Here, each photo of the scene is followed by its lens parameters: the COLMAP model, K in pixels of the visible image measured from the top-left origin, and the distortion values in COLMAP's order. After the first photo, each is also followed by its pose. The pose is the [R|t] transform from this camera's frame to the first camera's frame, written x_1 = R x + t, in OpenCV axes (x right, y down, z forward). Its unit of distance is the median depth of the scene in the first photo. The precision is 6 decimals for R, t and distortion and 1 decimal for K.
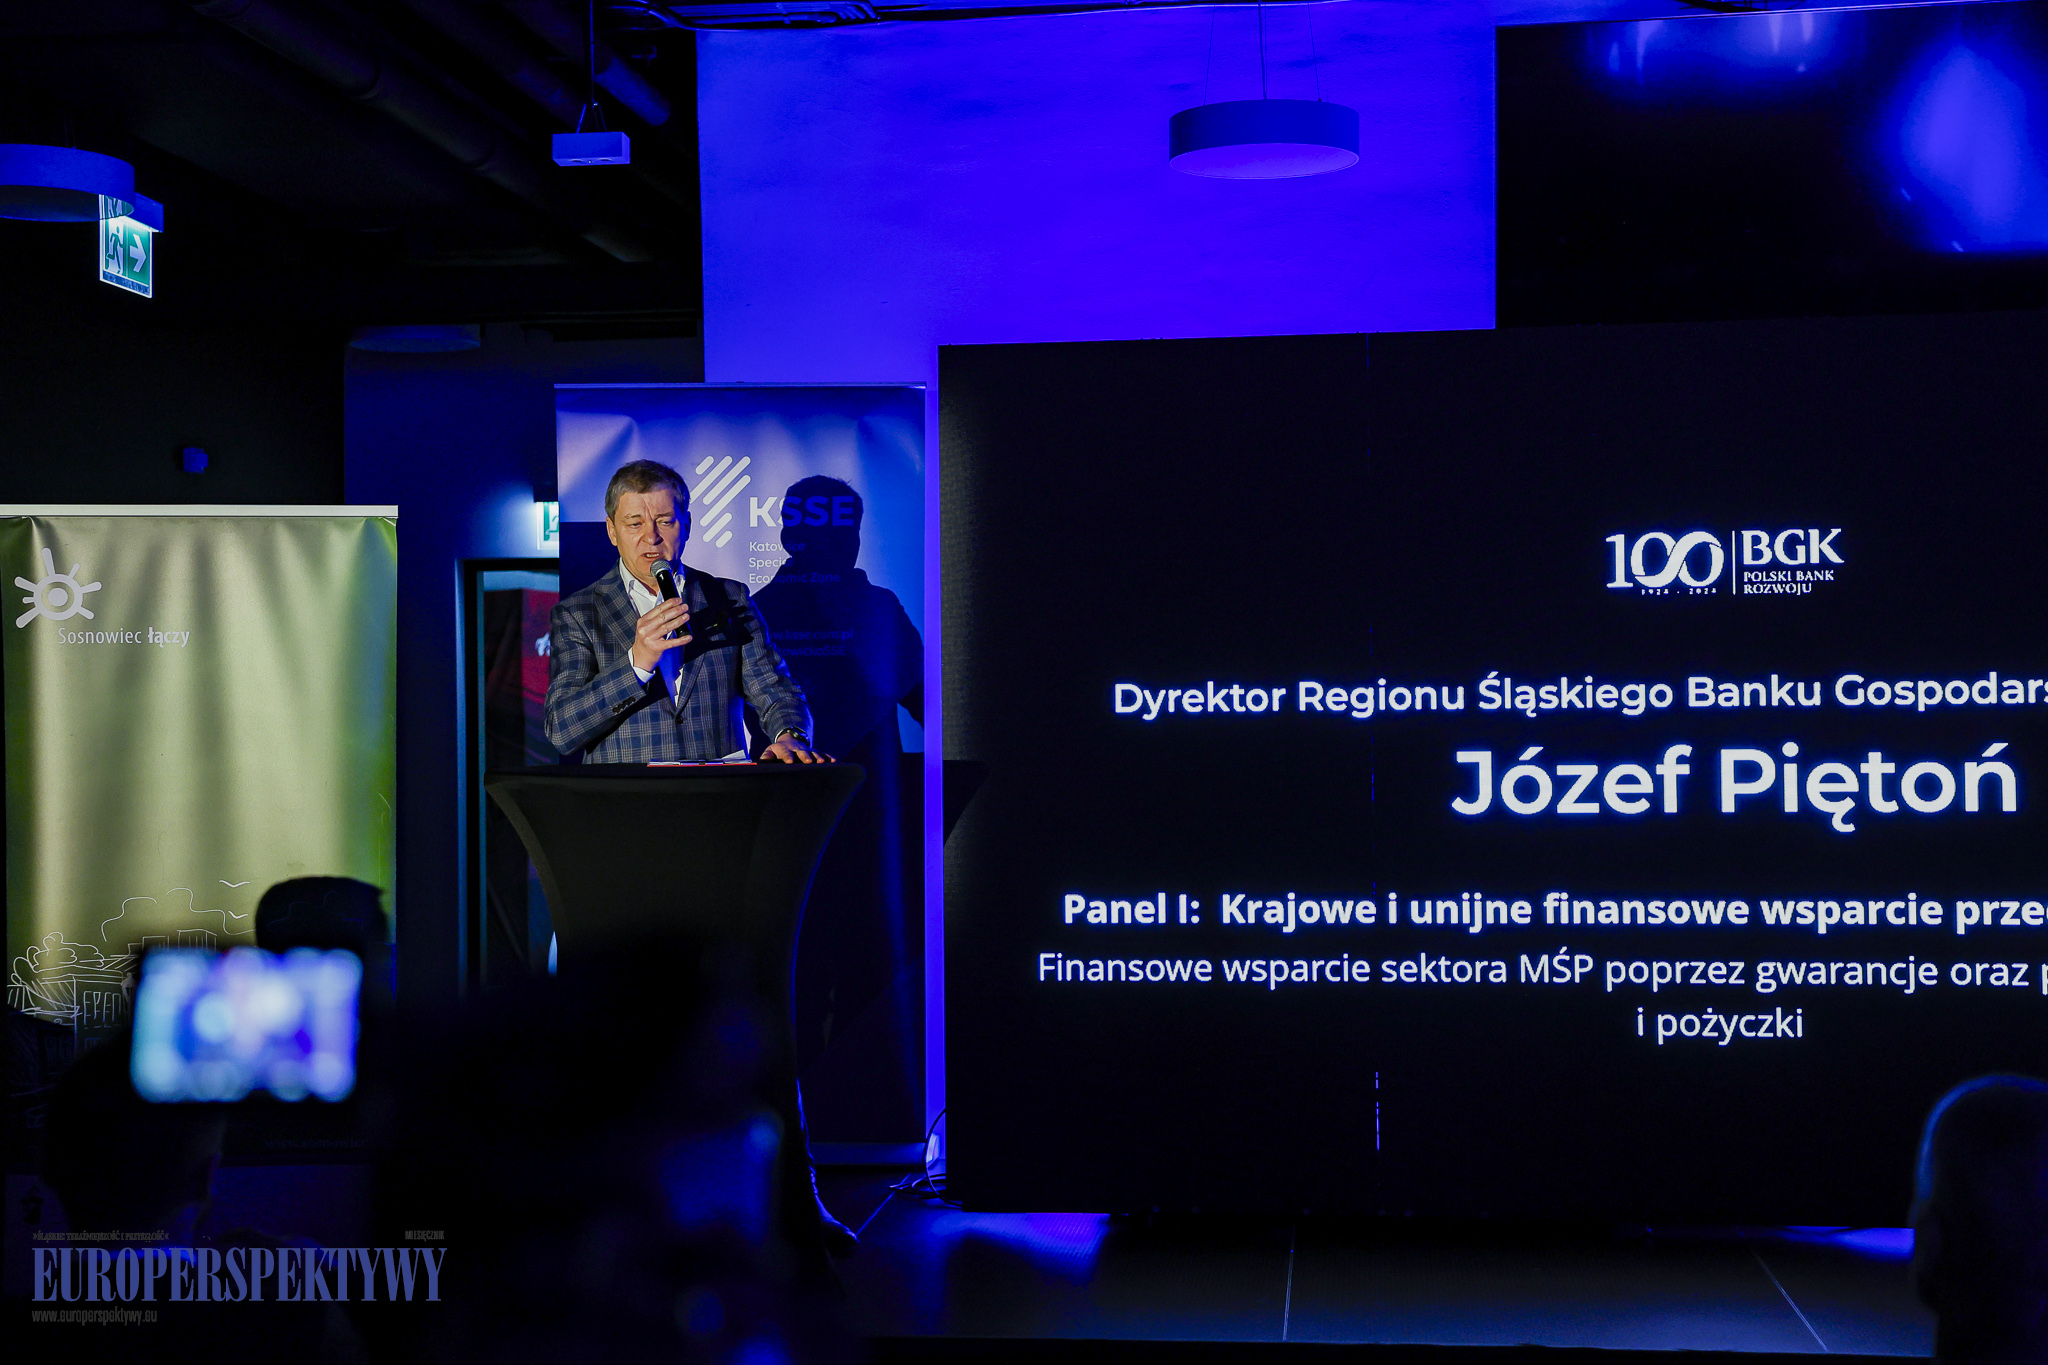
lens RADIAL K [[2959.1, 0, 1024.0], [0, 2959.1, 682.5], [0, 0, 1]] dist [0.122986, -0.026258]
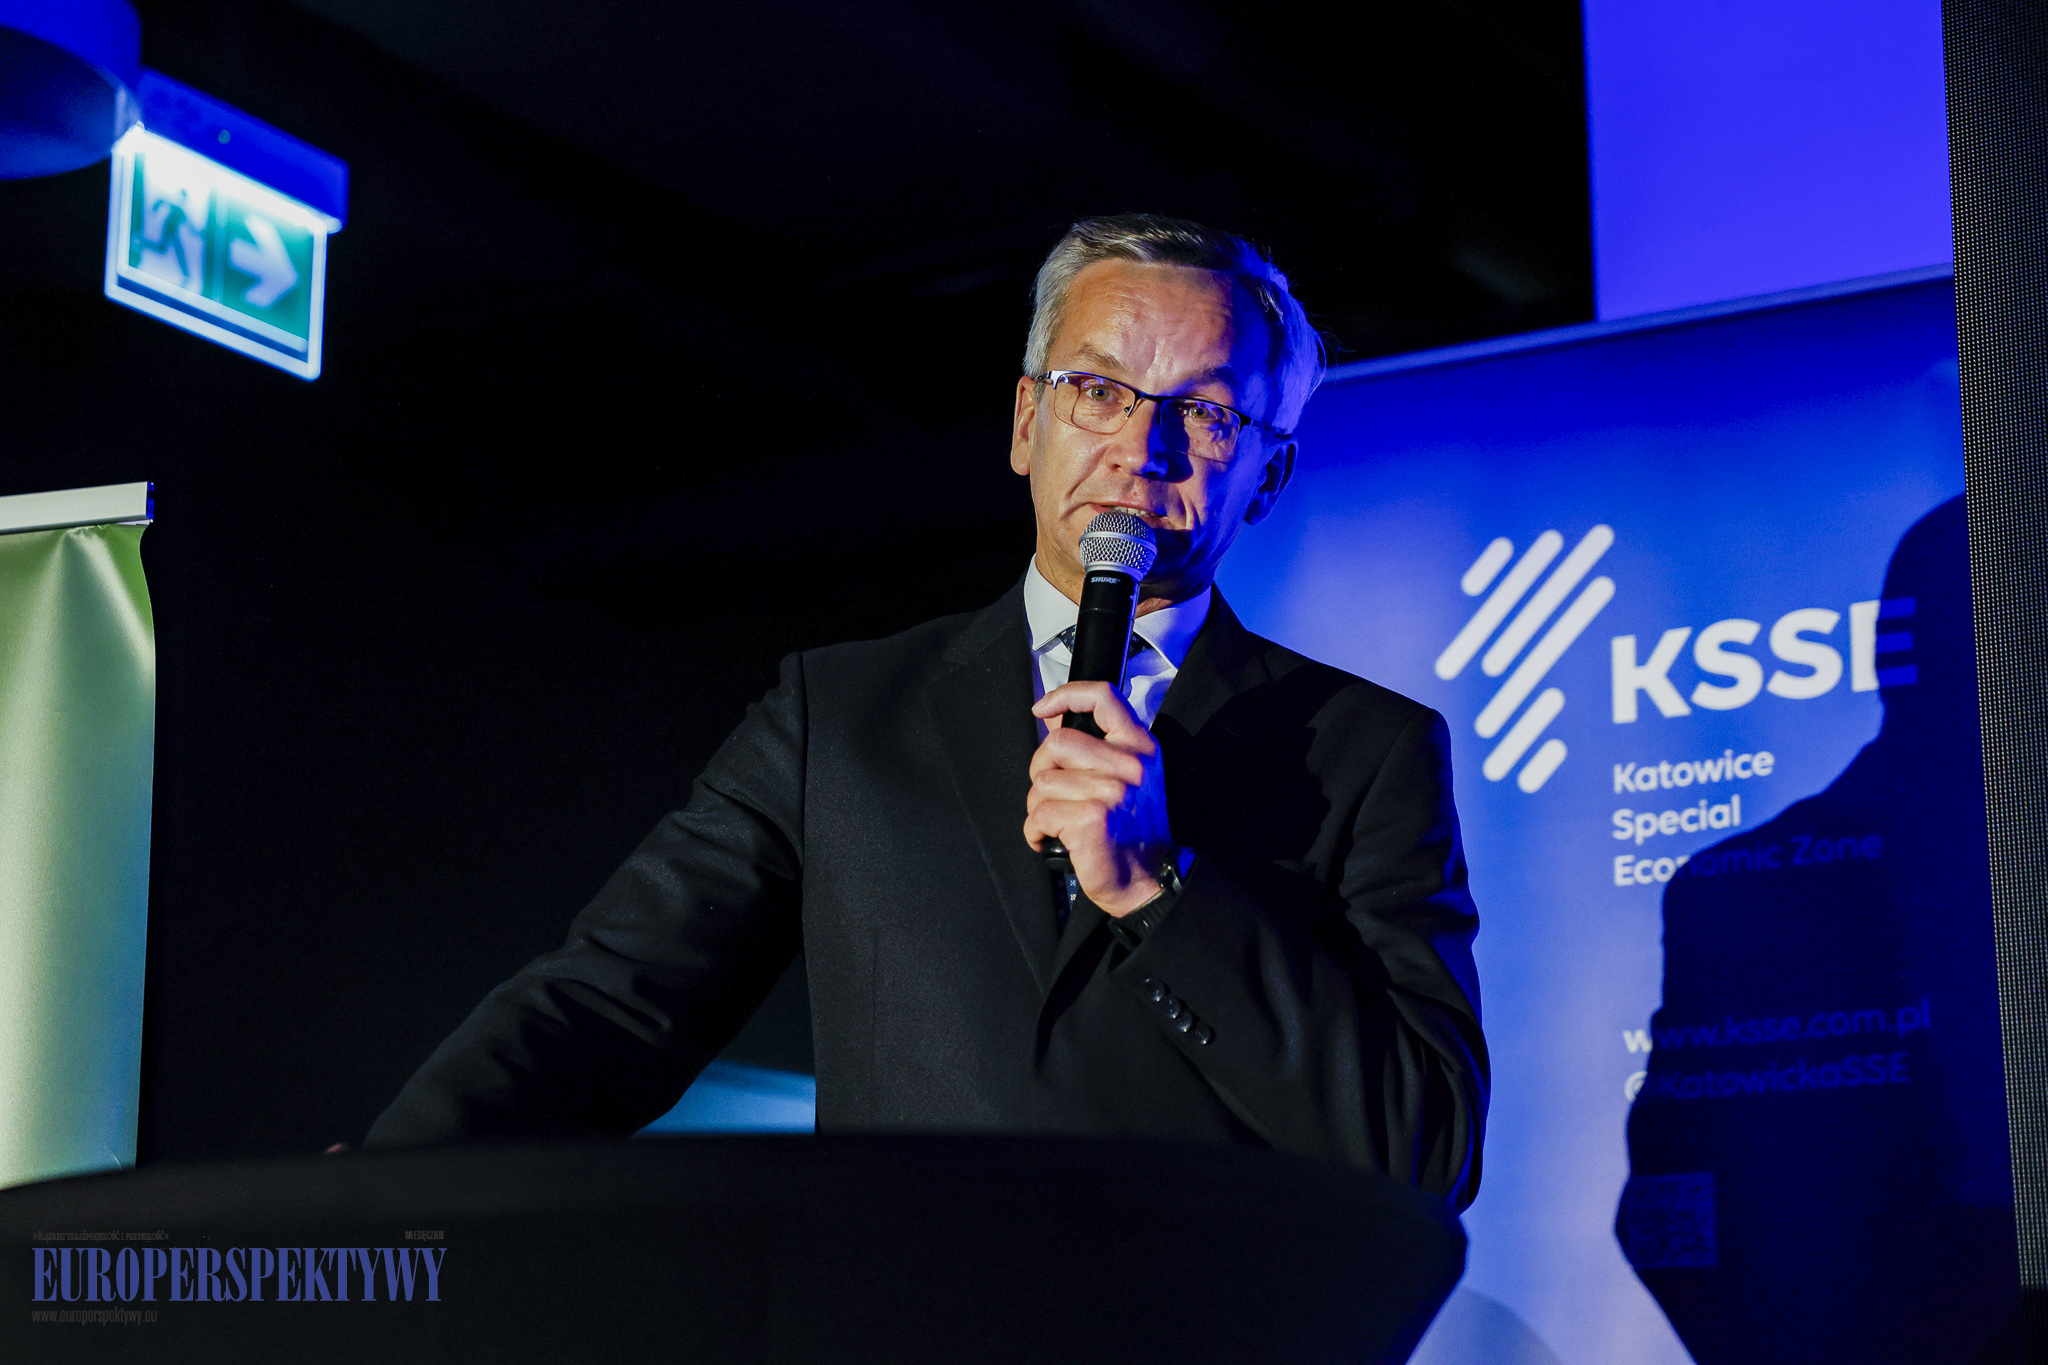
lens RADIAL K [[3870.0, 0, 1024.0], [0, 3870.0, 682.5], [0, 0, 1]] dist [0.233888, -0.118987]
pose [[0.890960, -0.103296, -0.442177, 0.049794], [-0.008339, 0.969896, -0.243377, 0.057786], [0.454006, 0.220526, 0.863277, 0.653546]]
